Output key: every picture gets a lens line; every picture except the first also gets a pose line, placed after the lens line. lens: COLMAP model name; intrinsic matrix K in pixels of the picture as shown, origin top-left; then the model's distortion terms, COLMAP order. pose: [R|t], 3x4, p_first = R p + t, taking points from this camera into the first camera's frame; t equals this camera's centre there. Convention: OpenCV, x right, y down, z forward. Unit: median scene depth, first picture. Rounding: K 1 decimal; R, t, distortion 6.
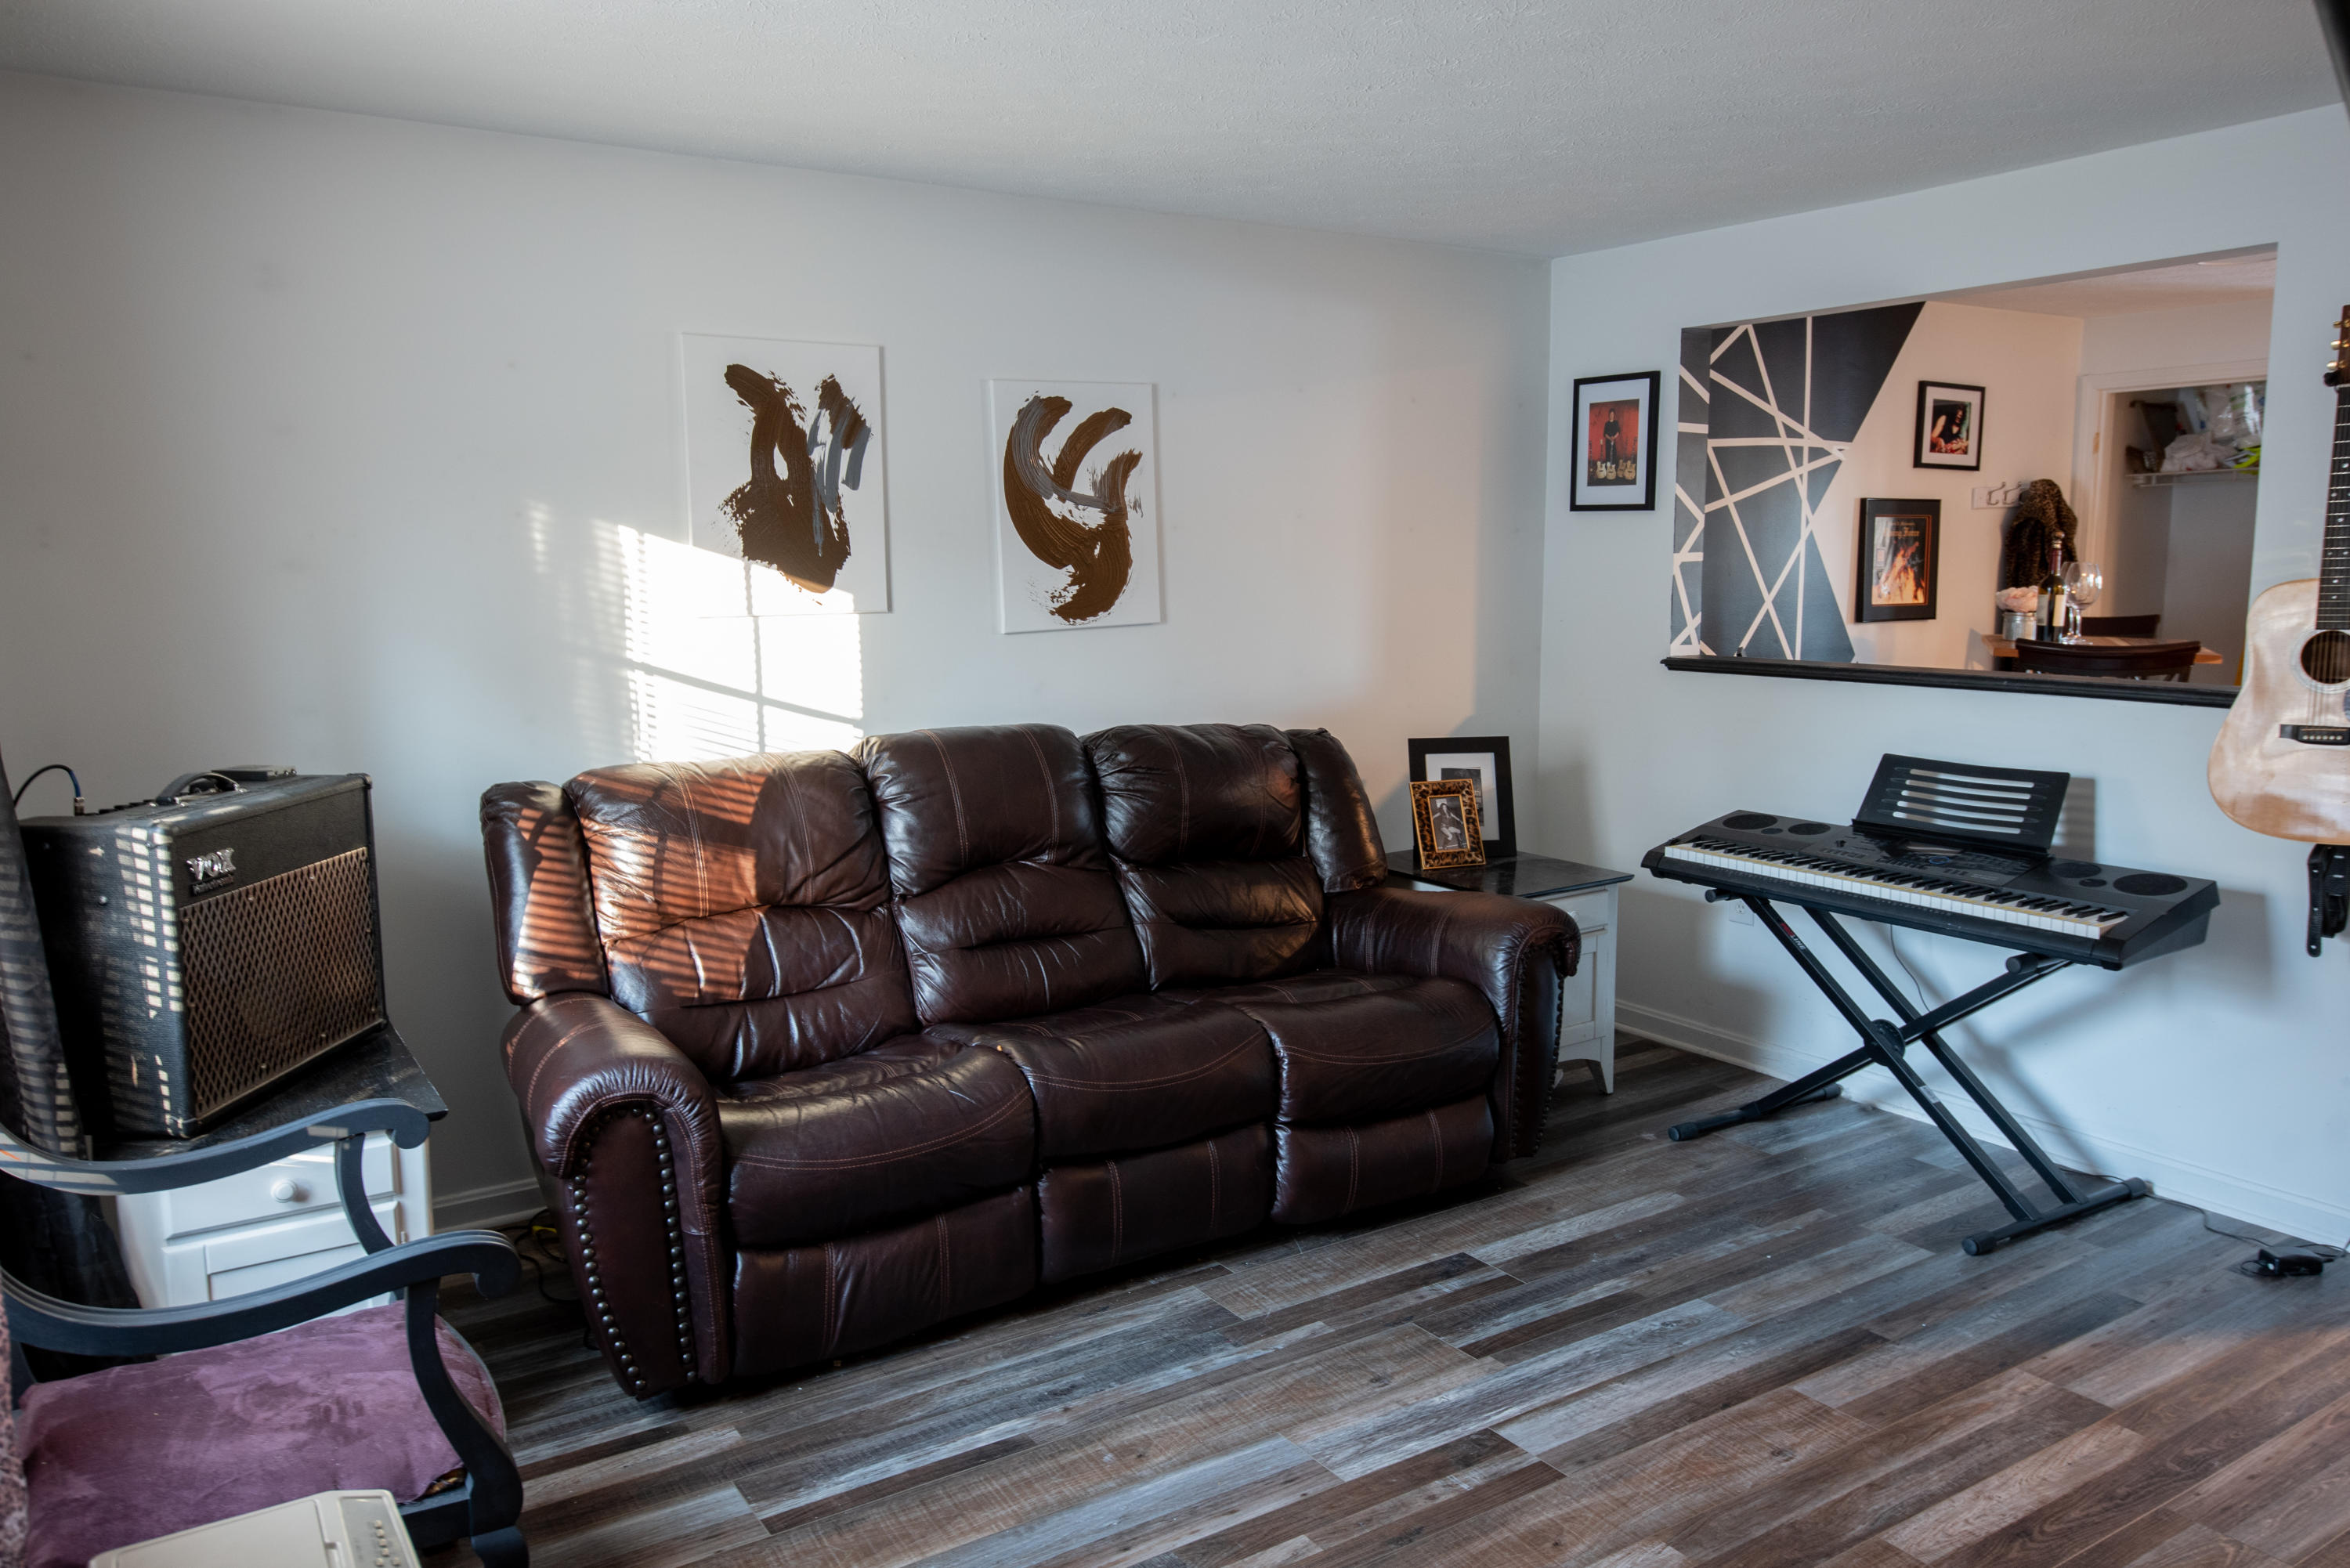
lens RADIAL K [[1658.4, 0, 1175.0], [0, 1658.4, 784.0], [0, 0, 1]] dist [0.033754, -0.001722]
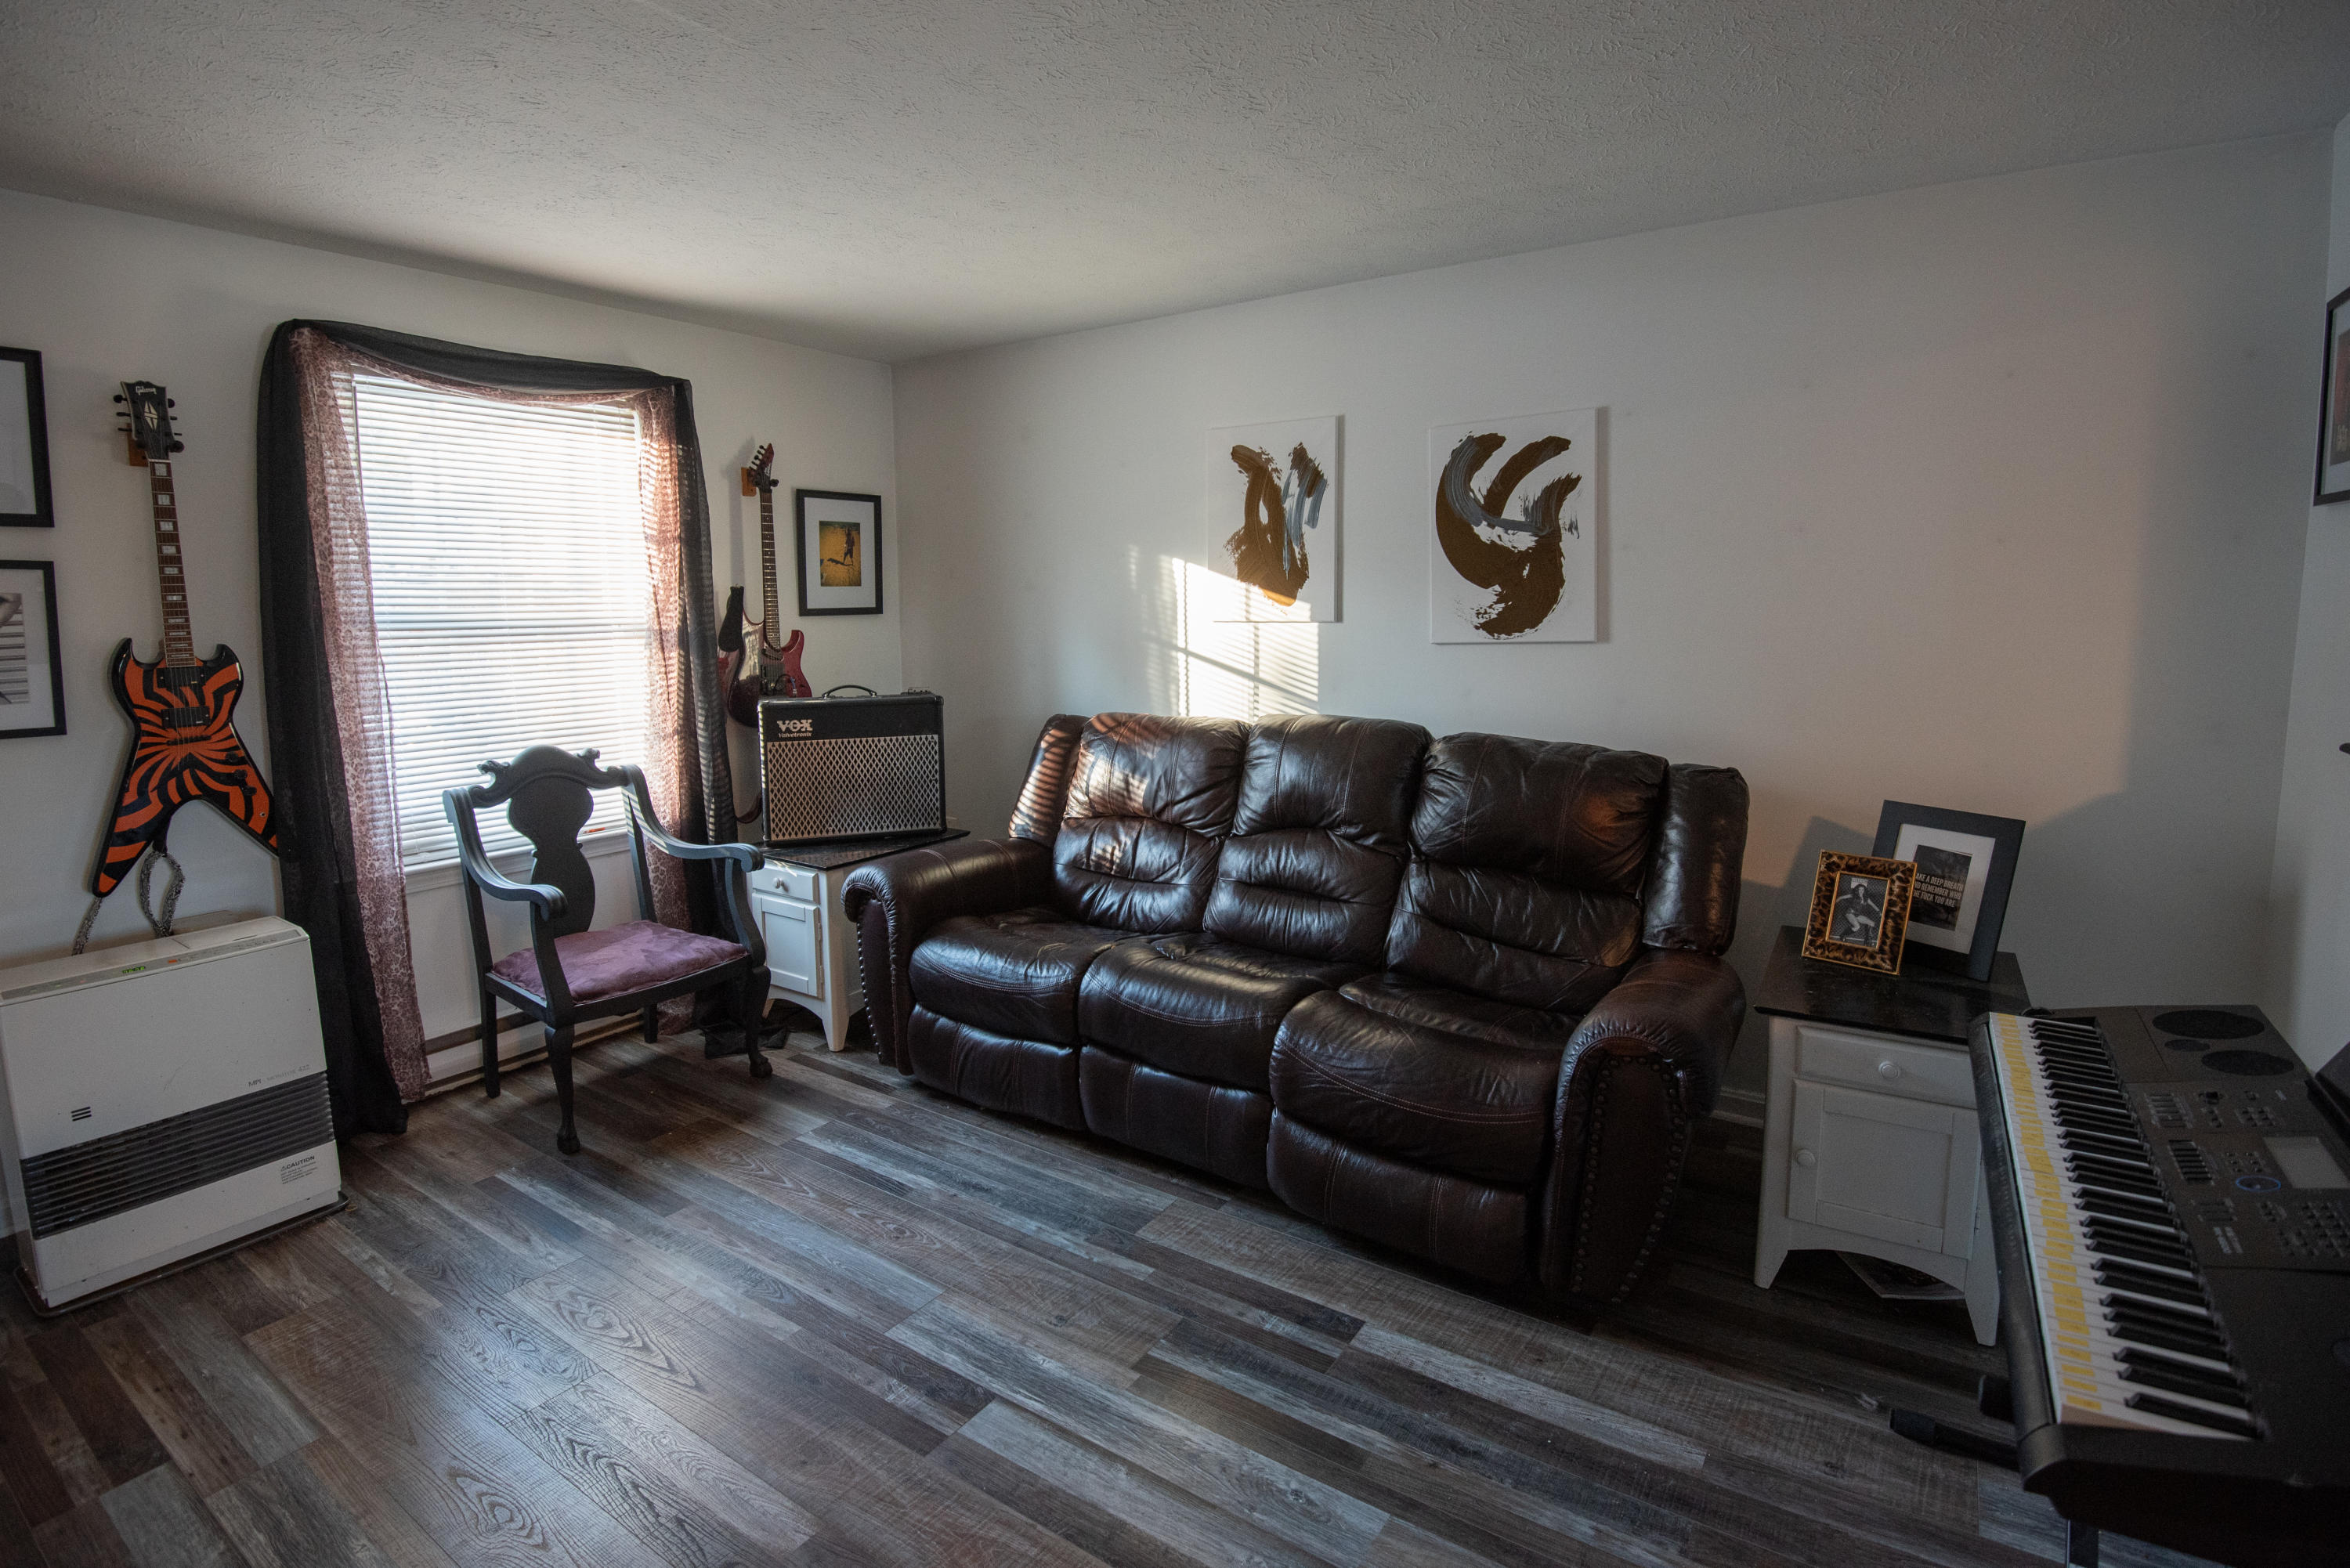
lens RADIAL K [[1122.2, 0, 1169.0], [0, 1122.2, 729.9], [0, 0, 1]] dist [0.002539, -0.033338]
pose [[0.392617, 0.114783, -0.912511, 0.574830], [-0.119900, 0.990102, 0.072955, -0.068458], [0.911853, 0.080767, 0.402493, 0.537984]]
